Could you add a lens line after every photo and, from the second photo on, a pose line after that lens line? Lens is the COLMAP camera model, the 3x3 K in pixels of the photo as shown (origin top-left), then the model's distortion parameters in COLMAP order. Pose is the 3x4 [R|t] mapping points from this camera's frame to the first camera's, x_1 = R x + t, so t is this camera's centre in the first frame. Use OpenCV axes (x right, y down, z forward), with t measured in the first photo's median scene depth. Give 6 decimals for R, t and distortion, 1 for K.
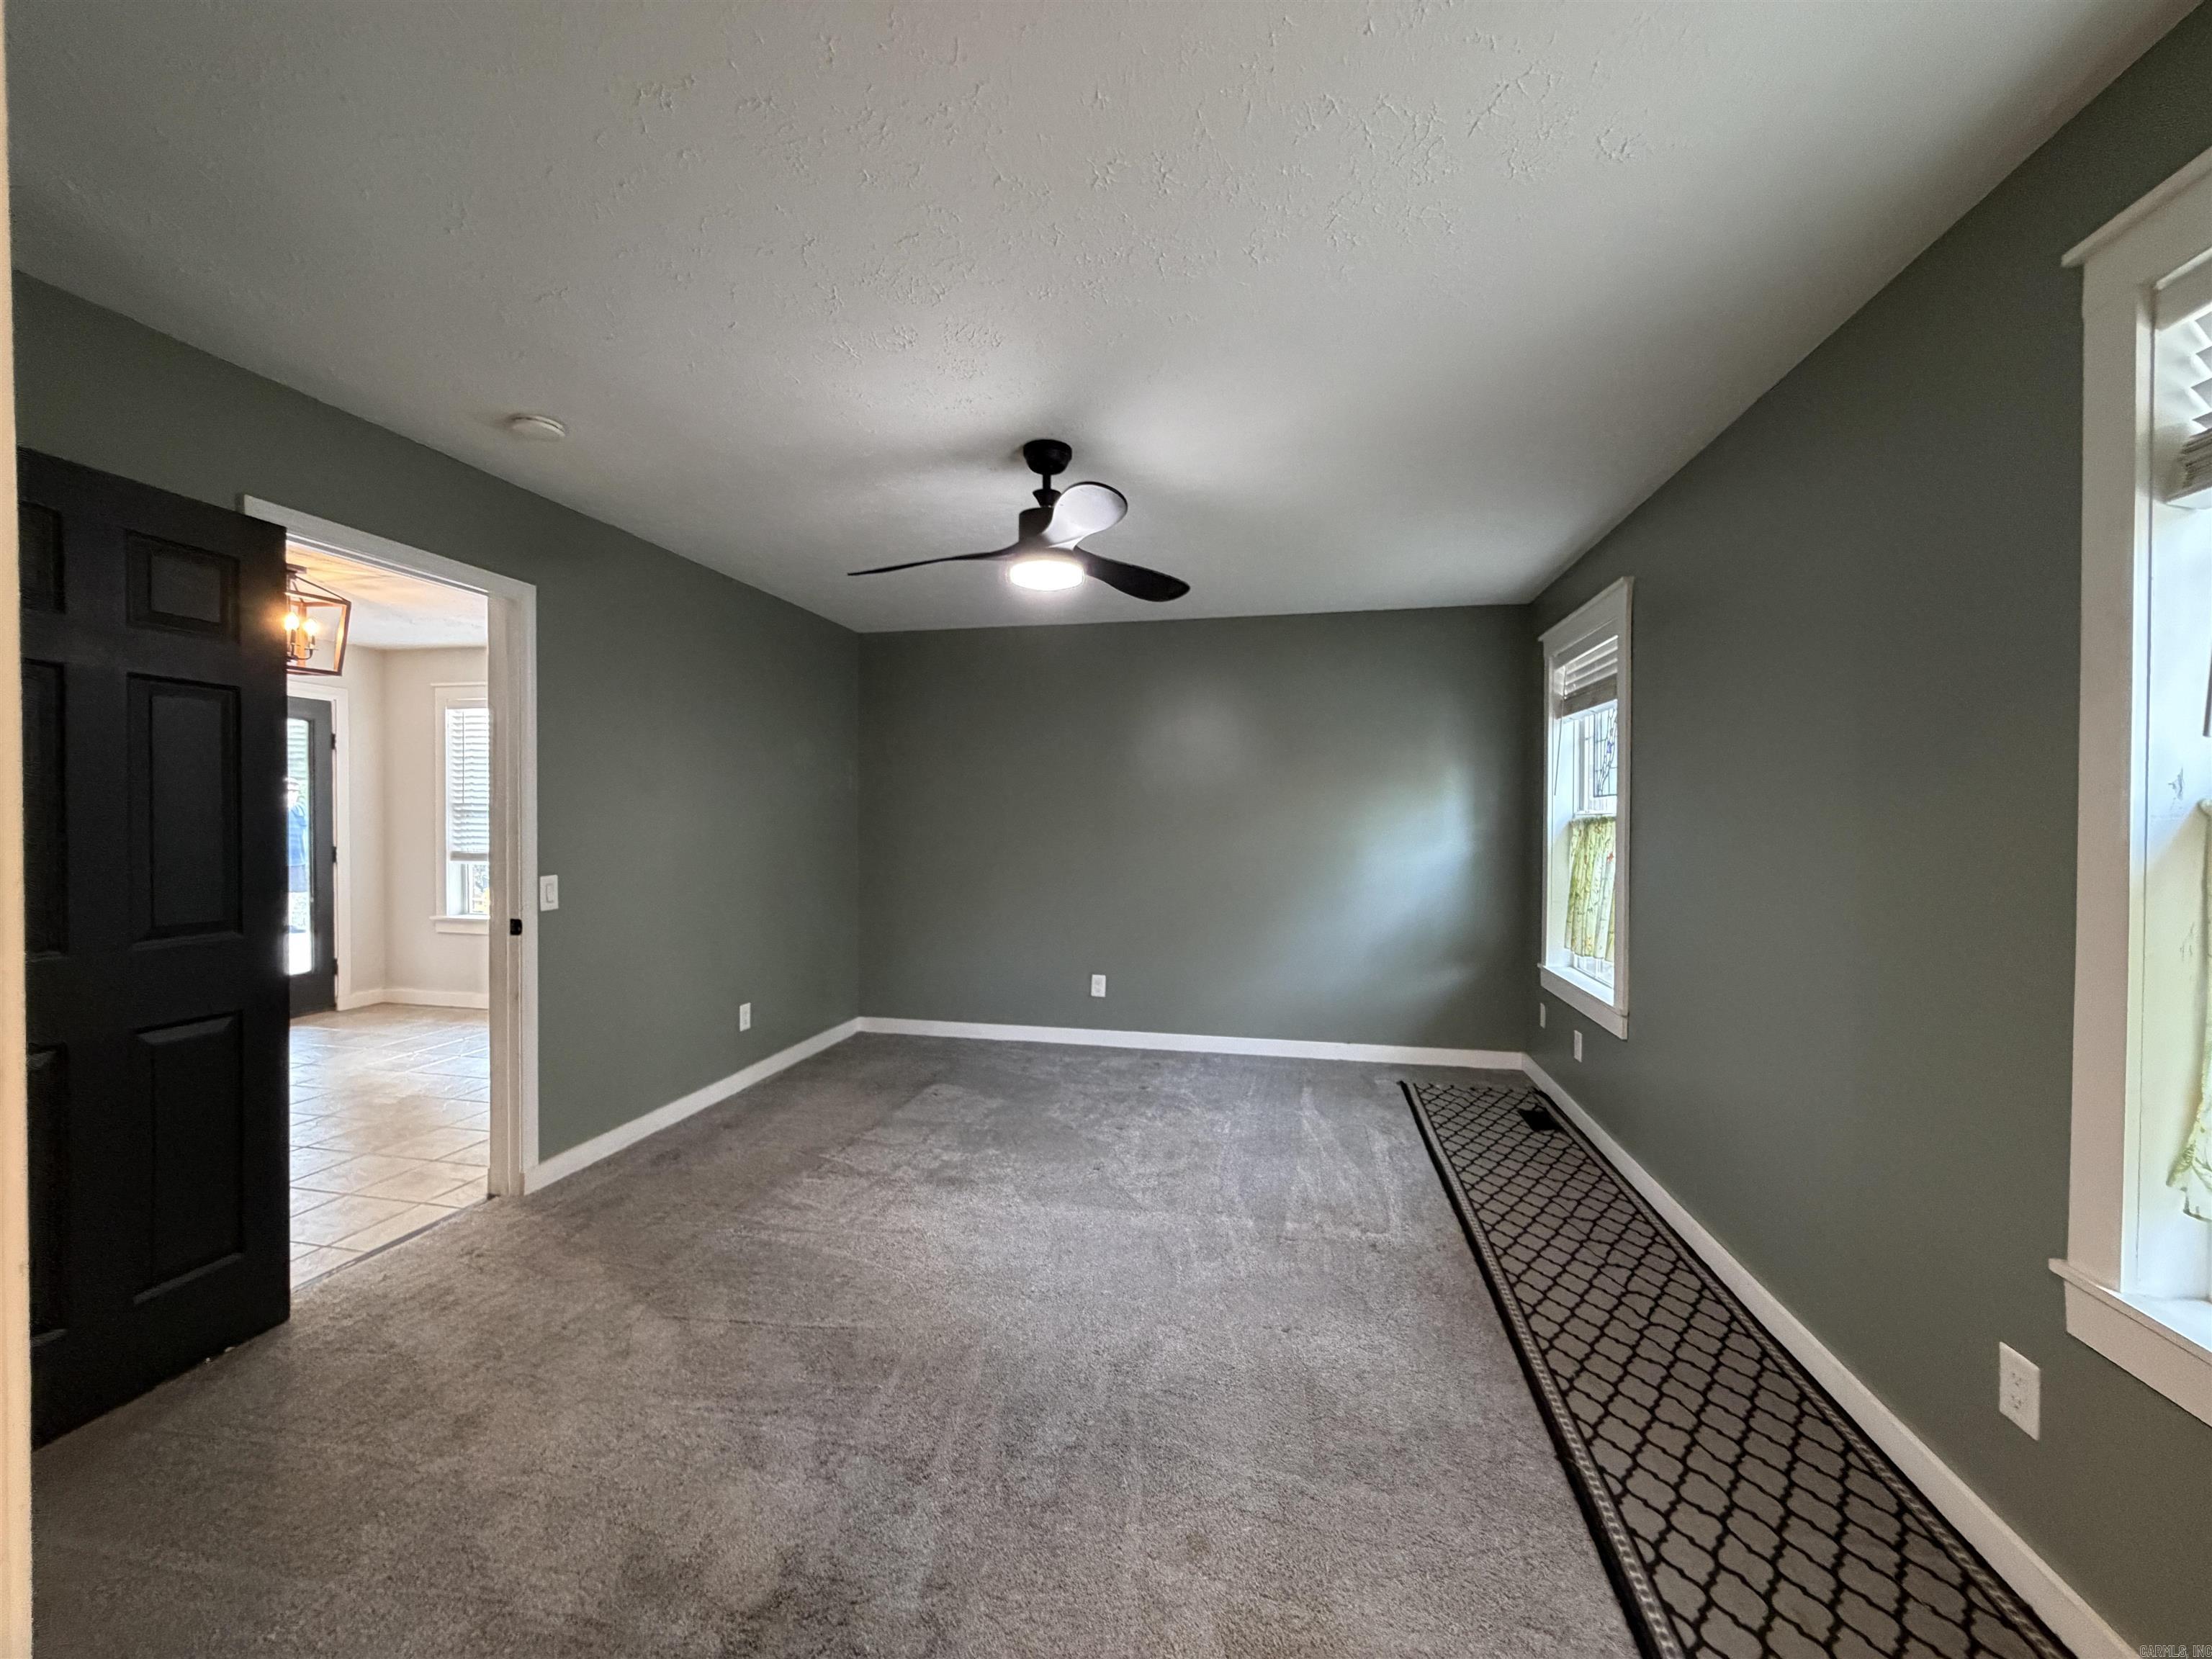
lens RADIAL K [[884.9, 0, 1109.2], [0, 884.9, 833.6], [0, 0, 1]] dist [-0.000419, 0.000273]
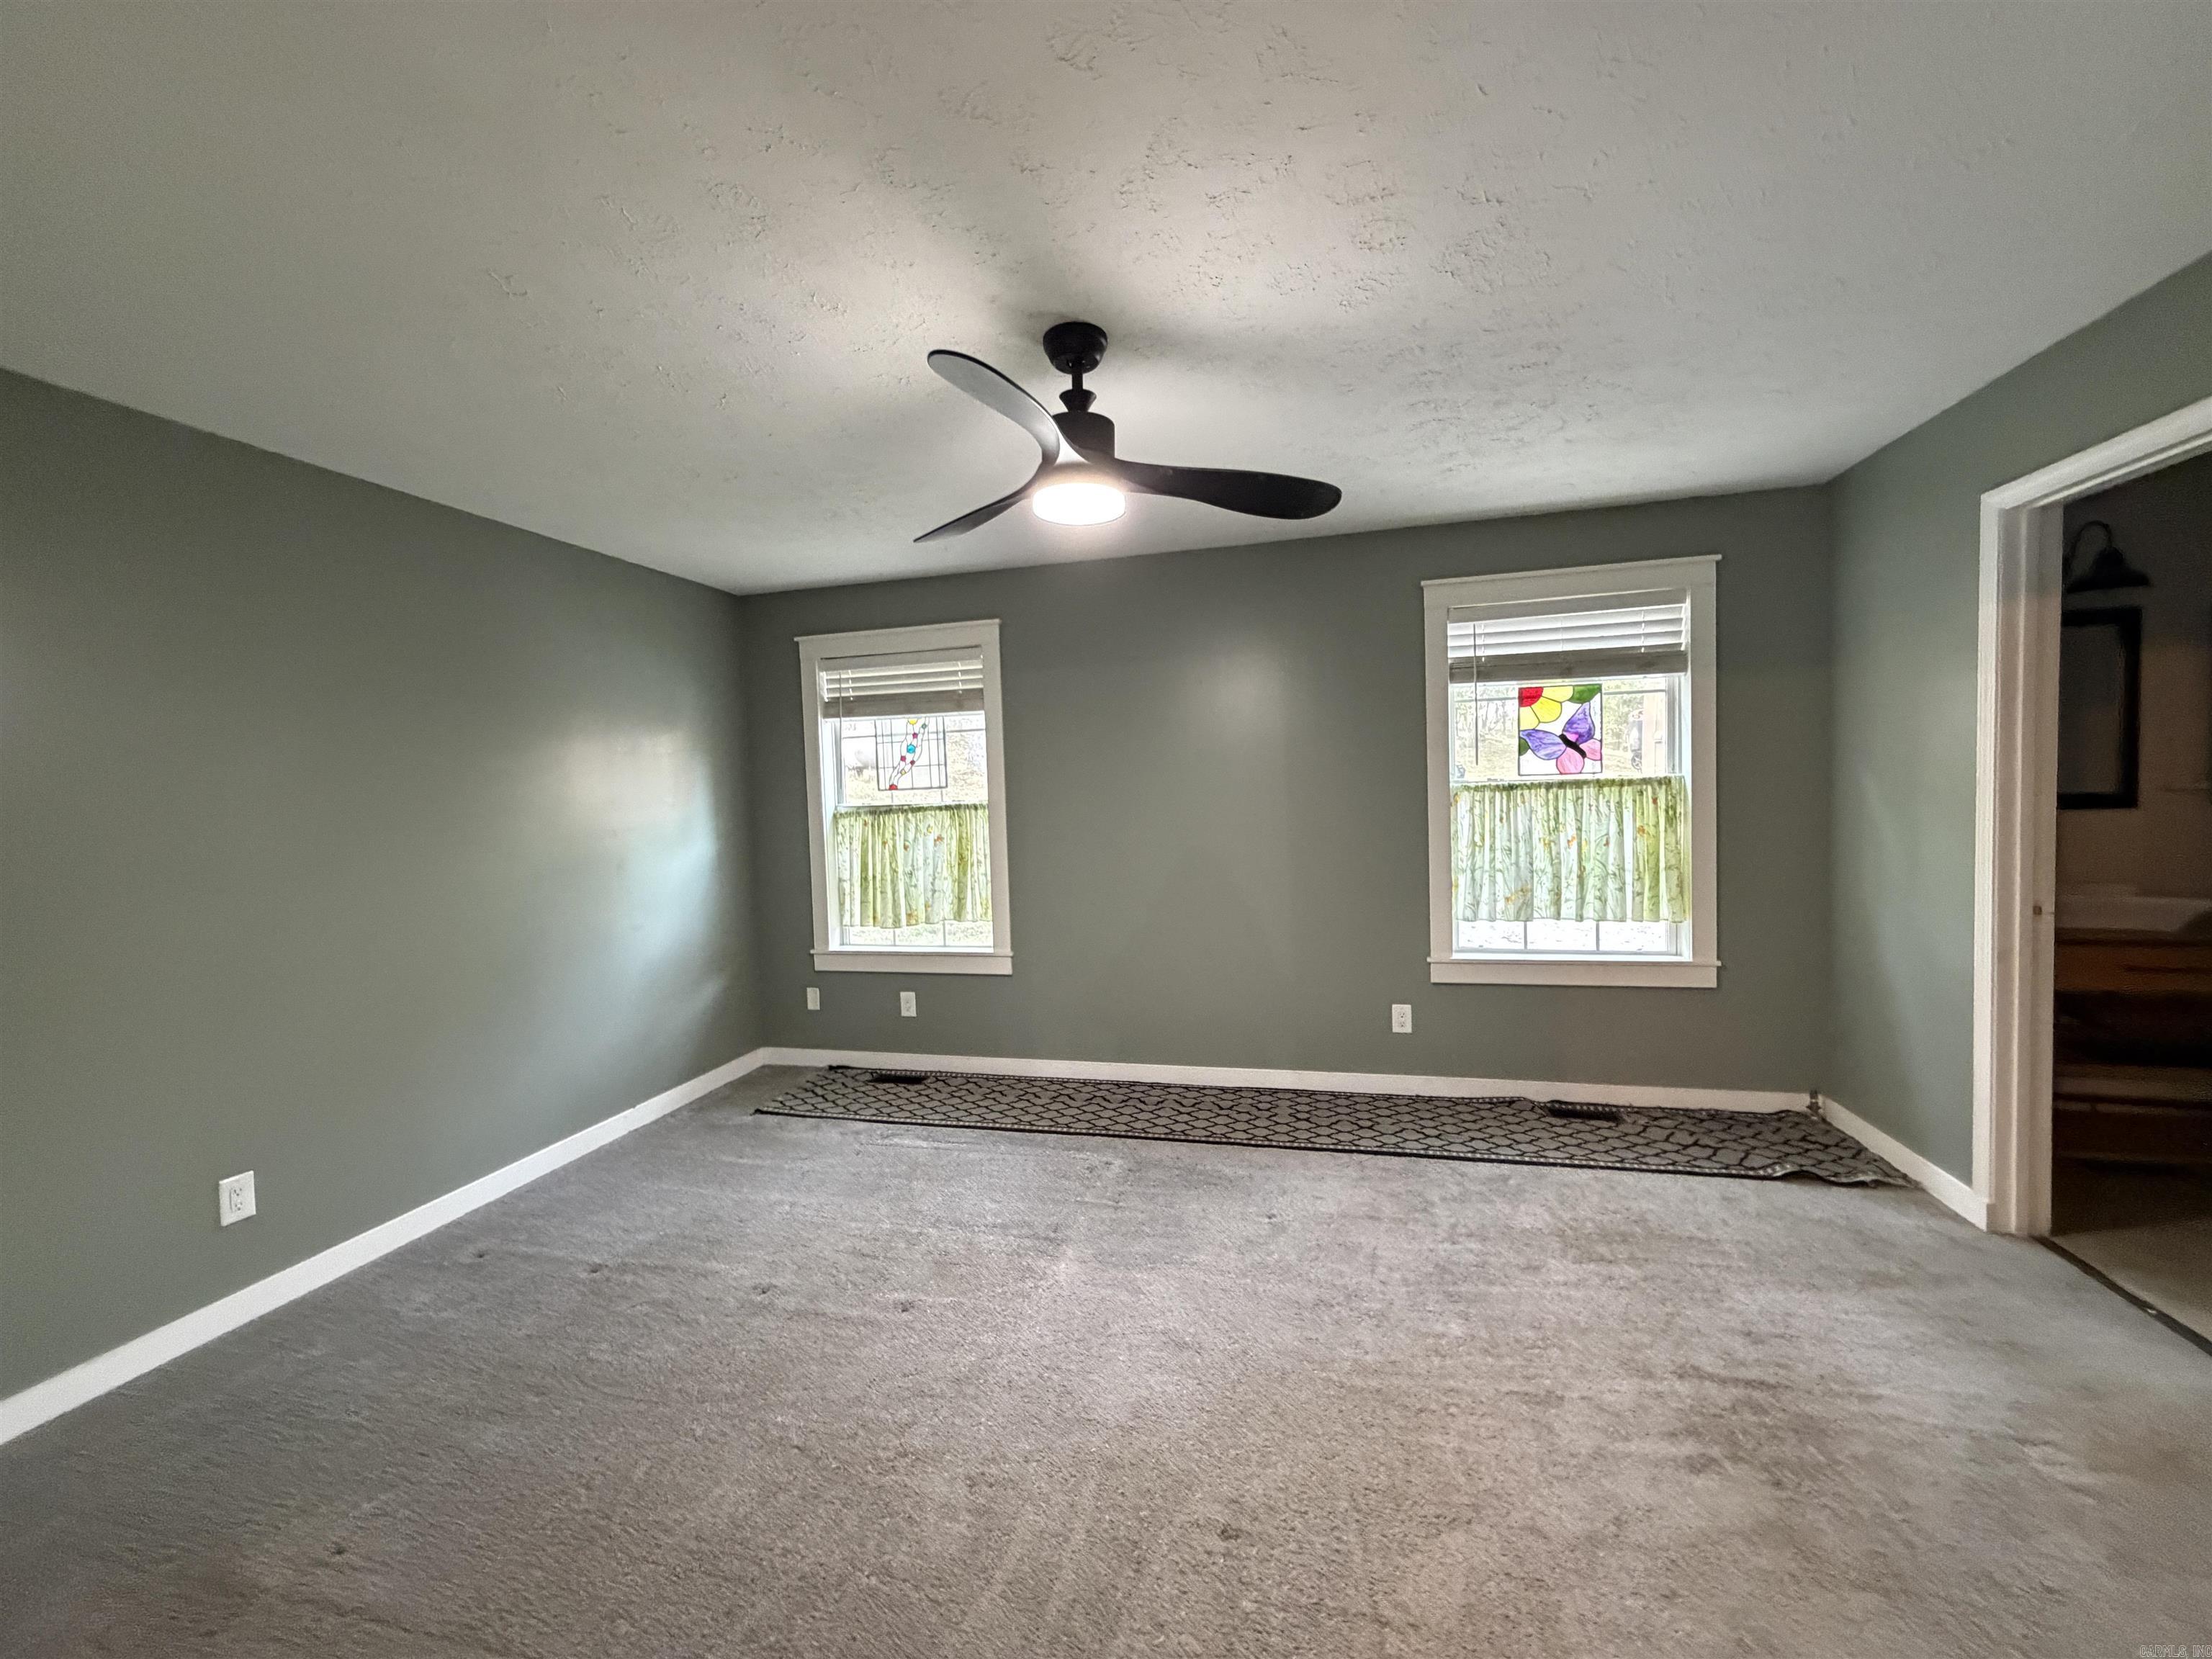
lens RADIAL K [[884.9, 0, 1100.3], [0, 884.9, 832.3], [0, 0, 1]] dist [-0.000419, 0.000273]
pose [[0.048774, -0.053206, 0.997392, -0.620049], [0.050165, 0.997450, 0.050756, -0.032482], [-0.997549, 0.047558, 0.051319, 0.694283]]
